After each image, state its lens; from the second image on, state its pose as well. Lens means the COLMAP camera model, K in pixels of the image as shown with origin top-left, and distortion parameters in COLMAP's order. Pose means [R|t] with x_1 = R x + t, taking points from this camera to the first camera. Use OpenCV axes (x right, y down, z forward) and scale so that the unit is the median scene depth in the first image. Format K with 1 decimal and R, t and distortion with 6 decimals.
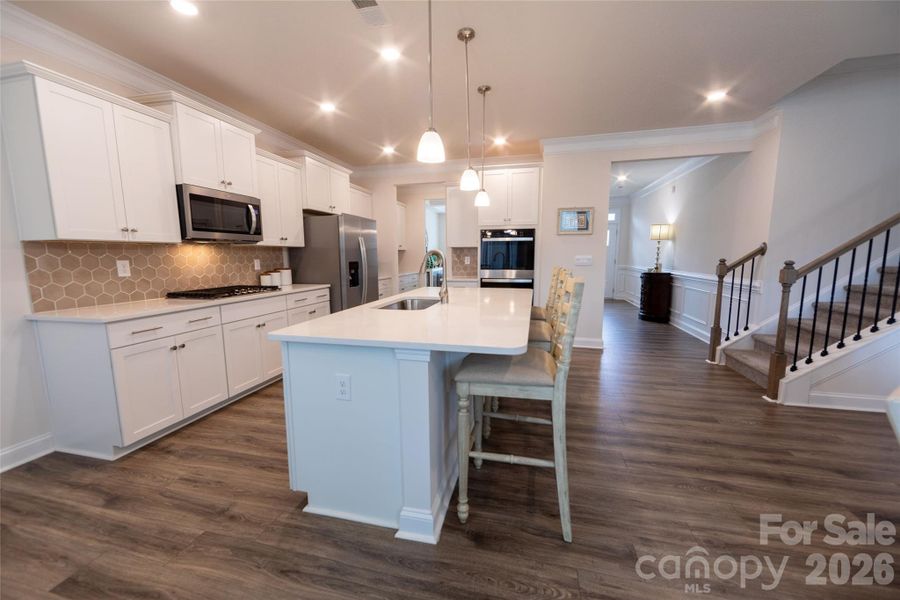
lens RADIAL K [[347.8, 0, 450.3], [0, 347.8, 299.3], [0, 0, 1]] dist [0.005634, -0.002181]
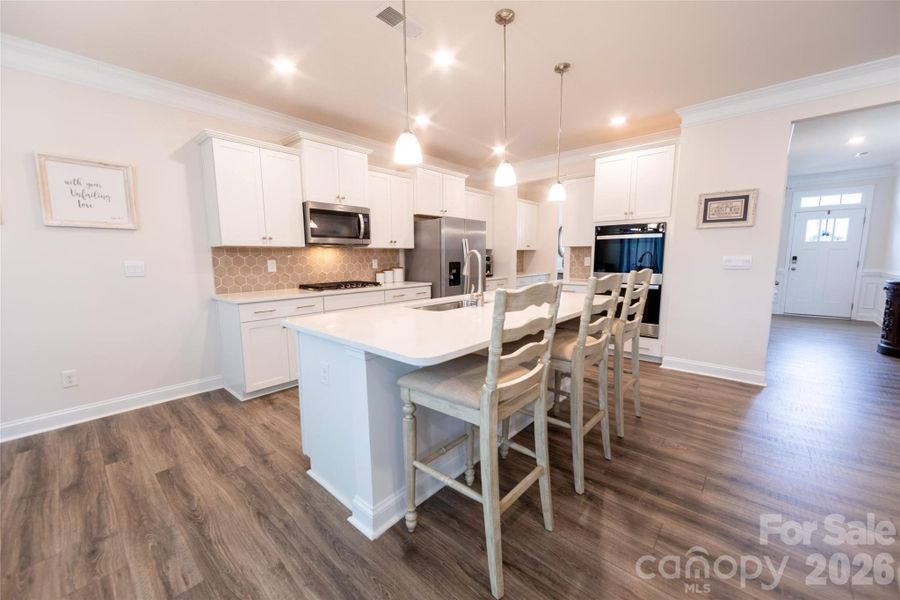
lens RADIAL K [[347.8, 0, 450.8], [0, 347.8, 299.8], [0, 0, 1]] dist [0.005634, -0.002181]
pose [[0.883178, 0.058138, -0.465420, 0.350252], [-0.057017, 0.998237, 0.016499, -0.018091], [0.465559, 0.011966, 0.884936, 0.114936]]
